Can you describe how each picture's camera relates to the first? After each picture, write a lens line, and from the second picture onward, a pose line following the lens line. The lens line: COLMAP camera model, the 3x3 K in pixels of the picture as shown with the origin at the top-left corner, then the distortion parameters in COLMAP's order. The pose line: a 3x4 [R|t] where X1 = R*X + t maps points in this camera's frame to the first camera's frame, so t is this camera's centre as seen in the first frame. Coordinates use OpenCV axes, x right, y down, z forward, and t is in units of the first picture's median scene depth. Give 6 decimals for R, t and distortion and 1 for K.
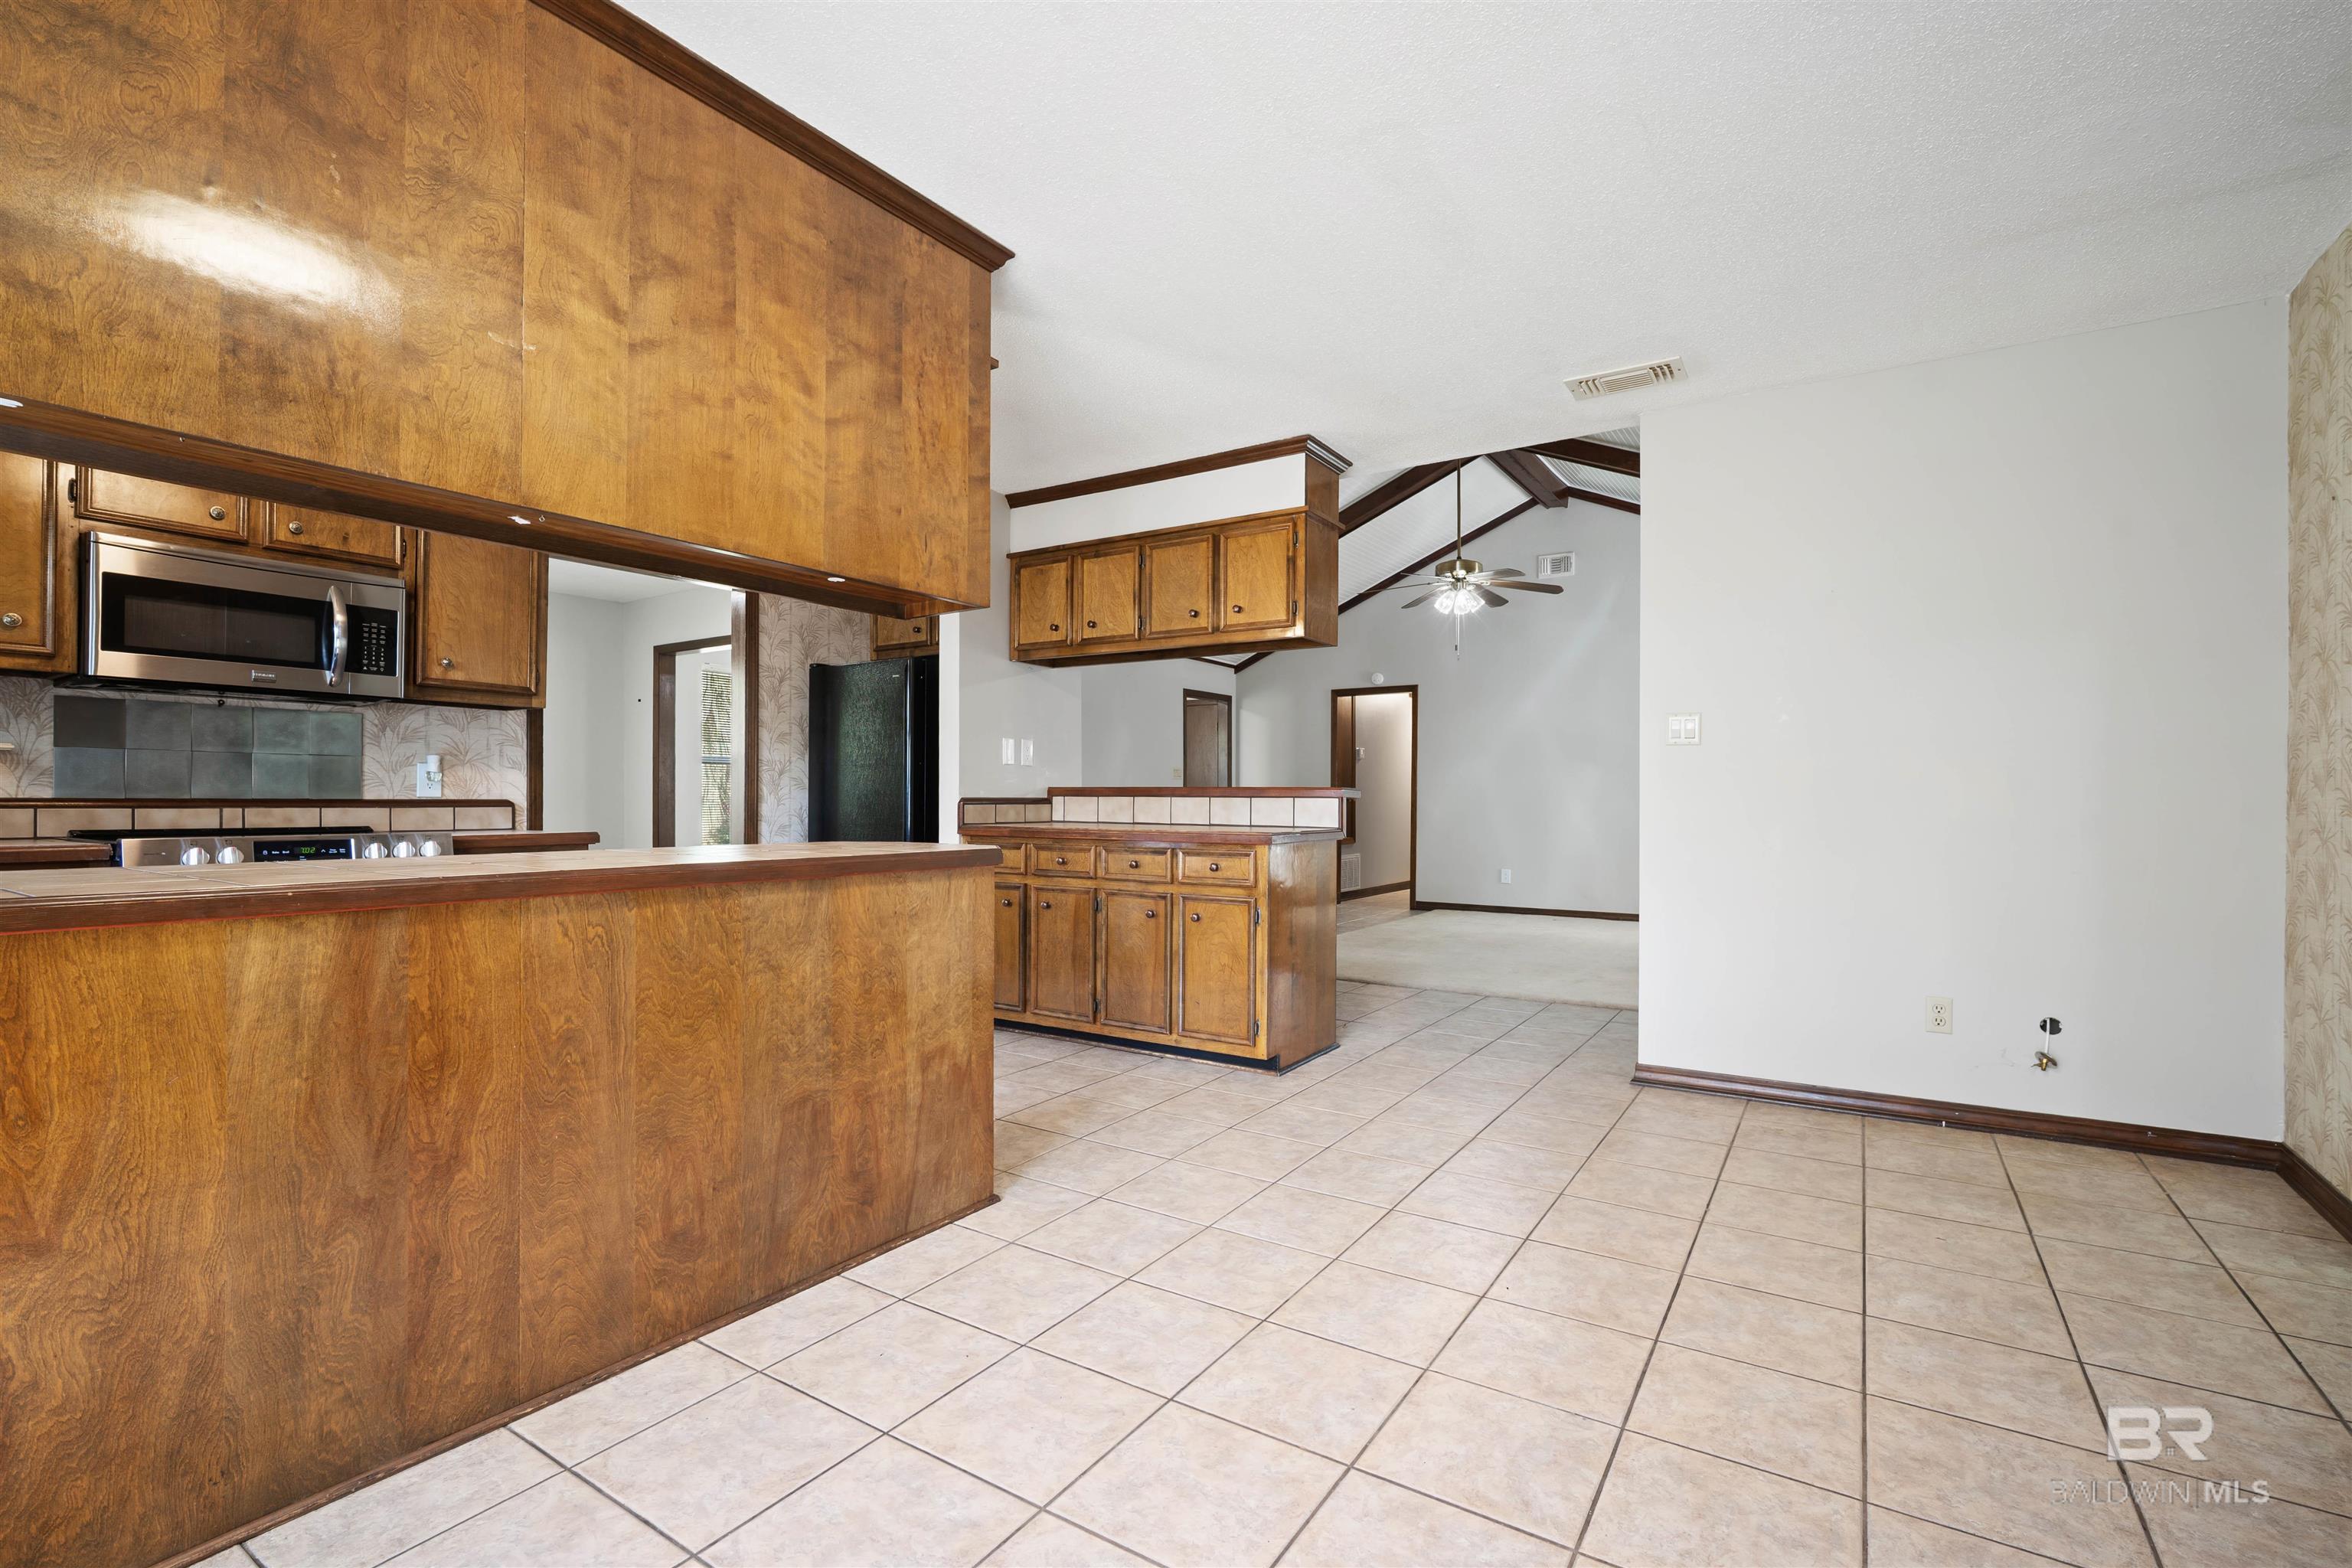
lens RADIAL K [[1077.0, 0, 1159.1], [0, 1077.0, 812.5], [0, 0, 1]] dist [-0.005453, -0.000625]
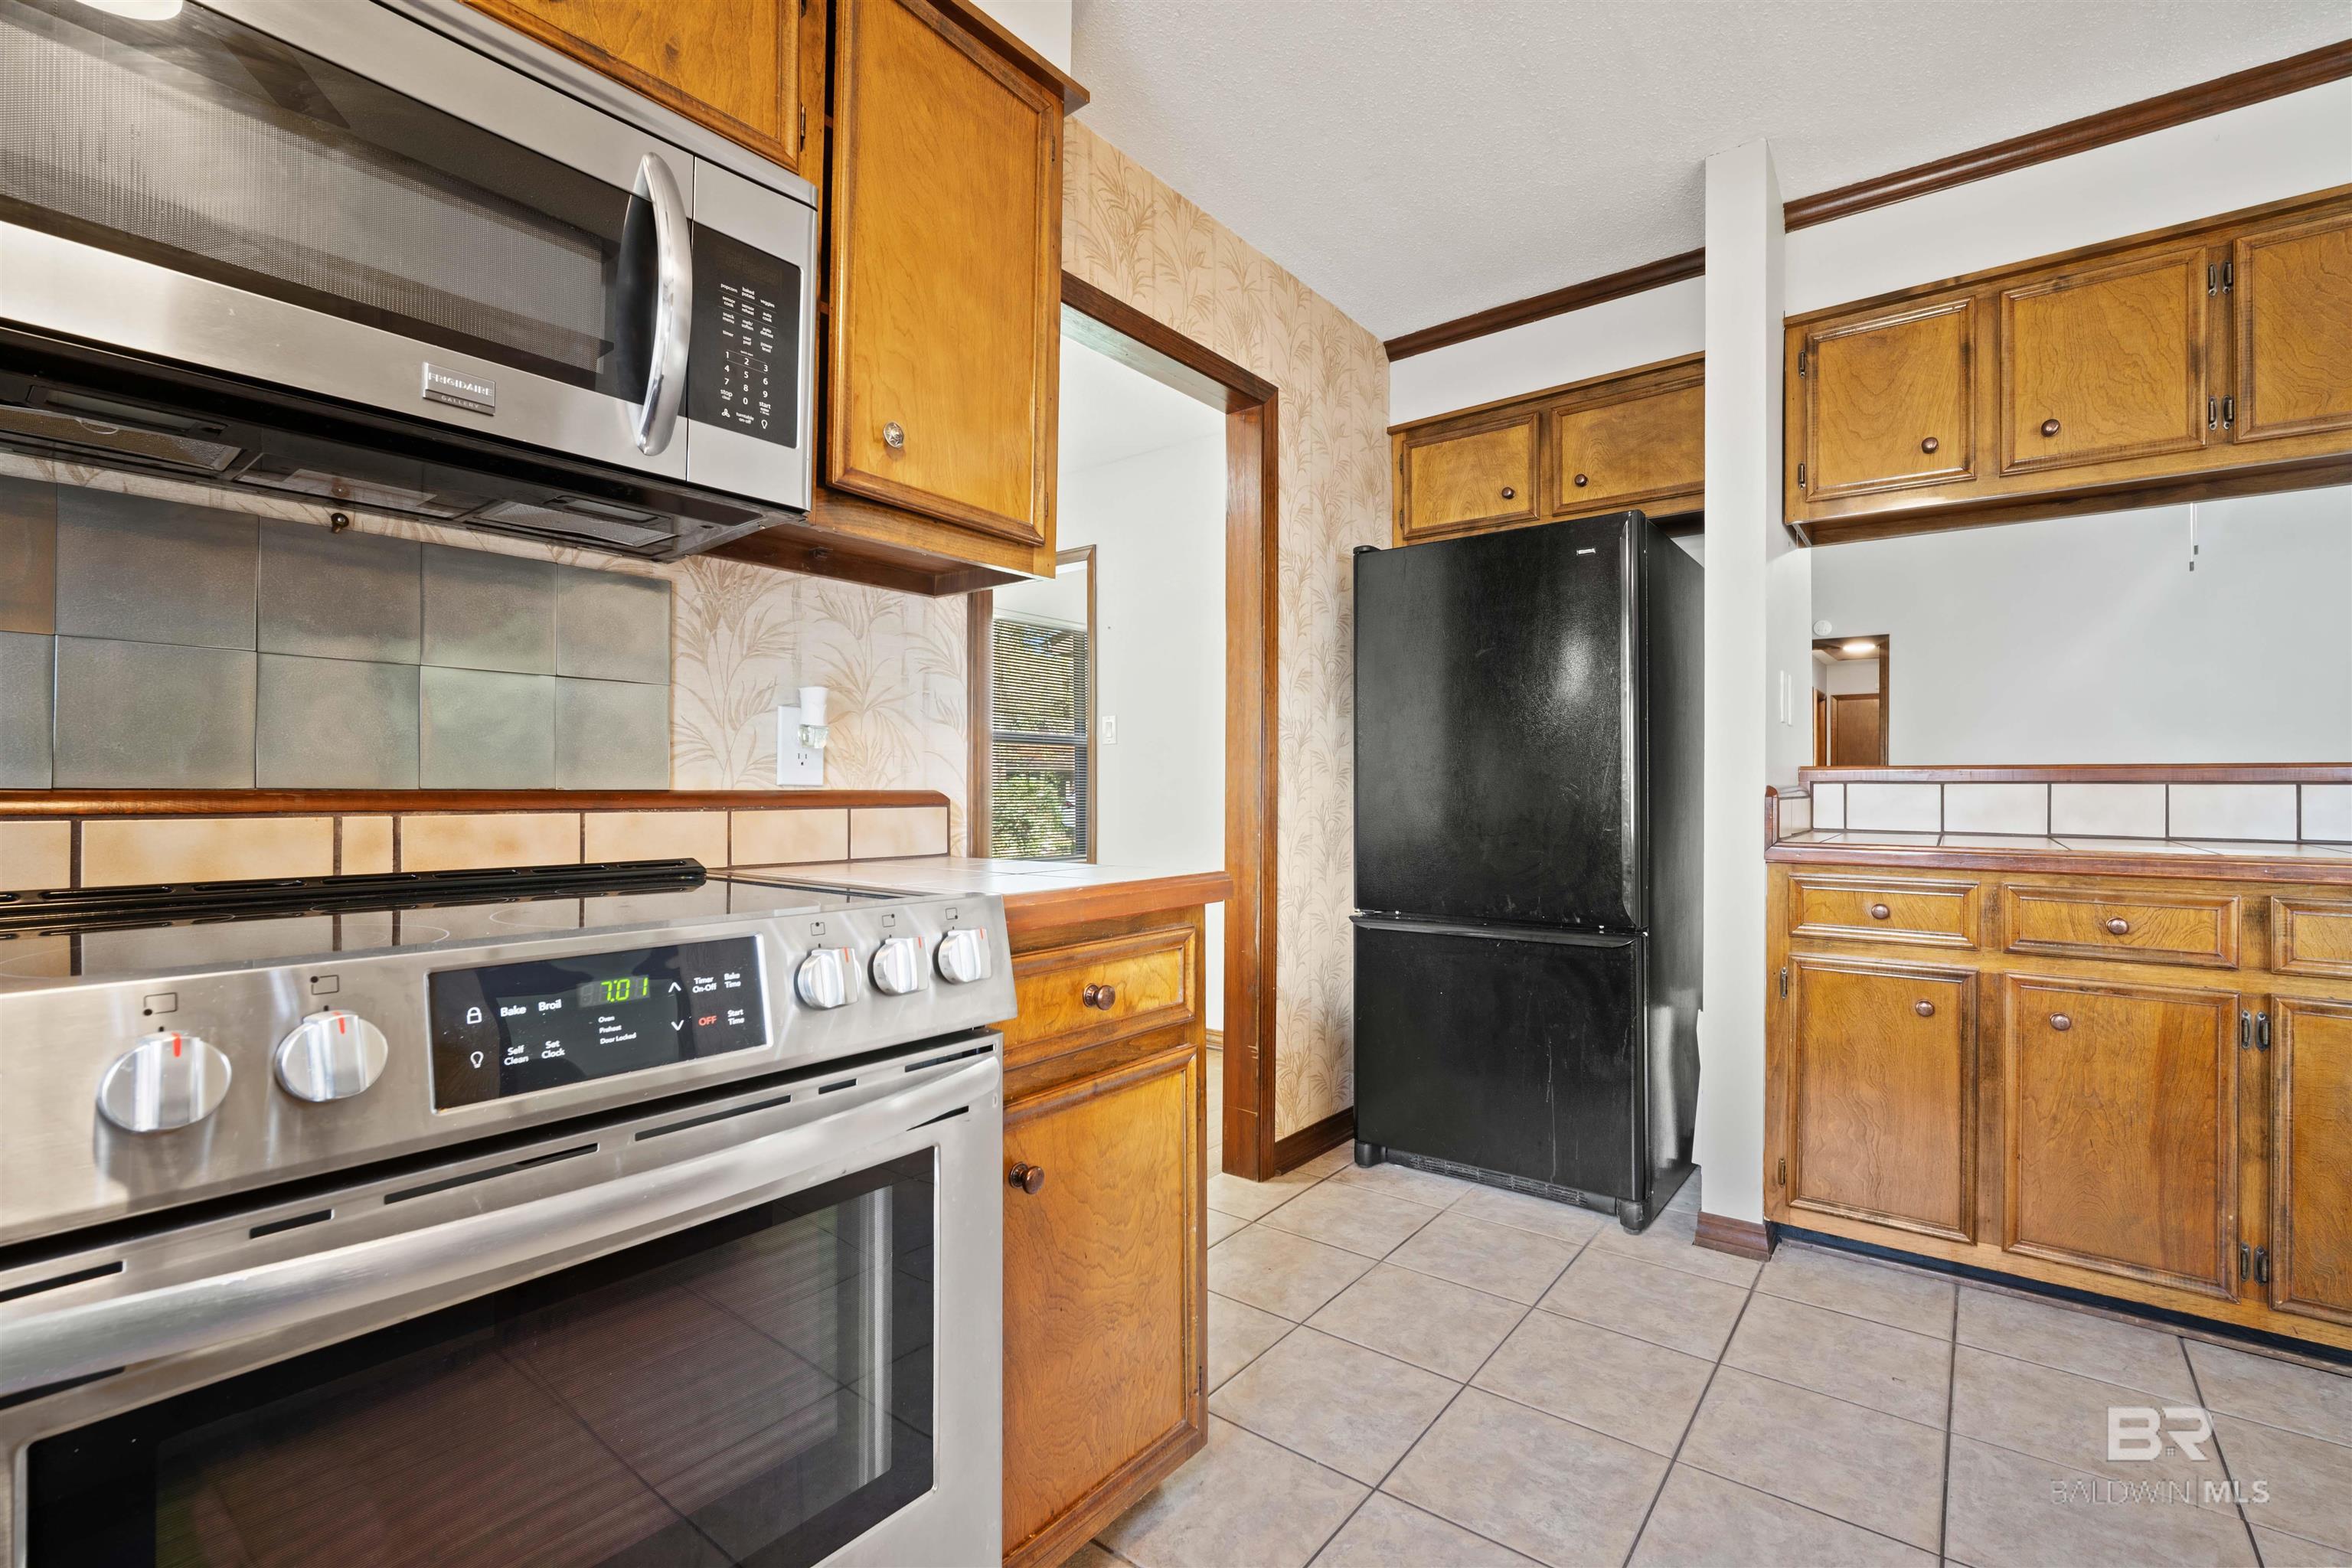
lens RADIAL K [[1029.0, 0, 1145.7], [0, 1029.0, 794.2], [0, 0, 1]] dist [-0.018484, 0.001539]
pose [[0.996096, -0.000346, -0.088272, -0.468135], [-0.000217, 0.999980, -0.006364, -0.007489], [0.088272, 0.006358, 0.996076, 0.556593]]
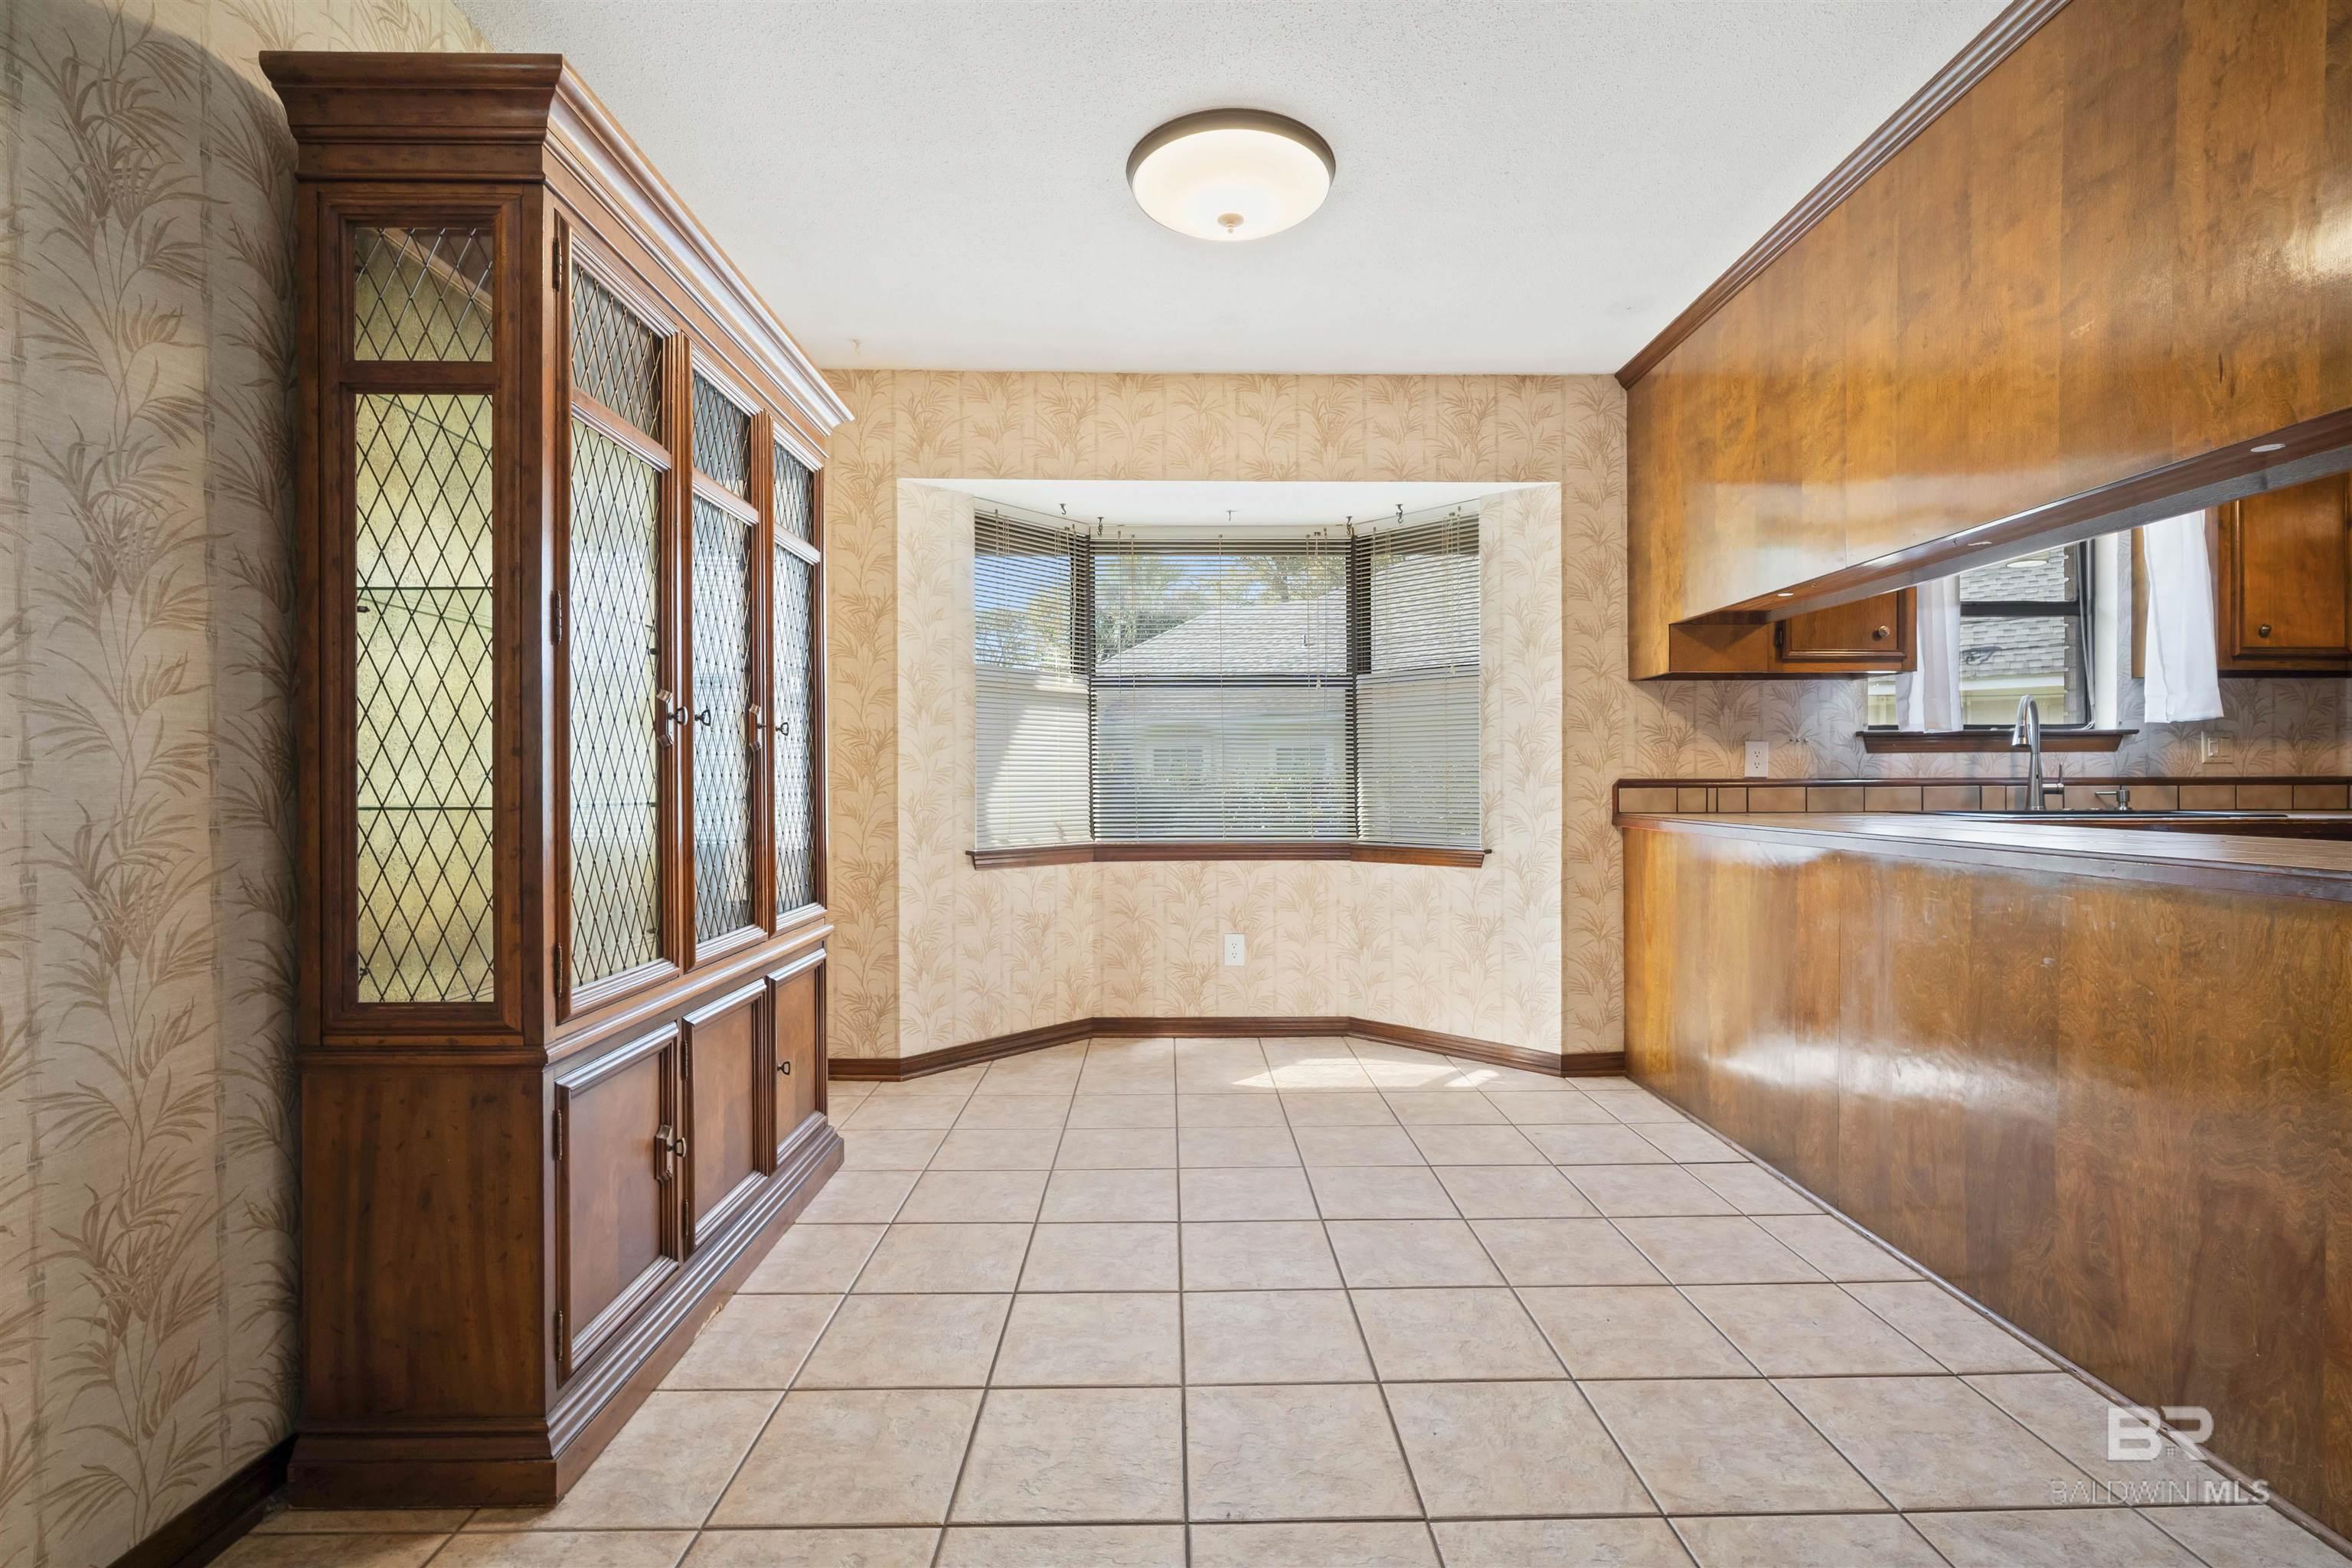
lens RADIAL K [[1077.0, 0, 1188.5], [0, 1077.0, 775.1], [0, 0, 1]] dist [-0.005453, -0.000625]
pose [[-0.820256, -0.005142, -0.571973, 0.384199], [-0.005816, 0.999983, -0.000649, -0.004651], [0.571966, 0.002794, -0.820272, 0.708165]]
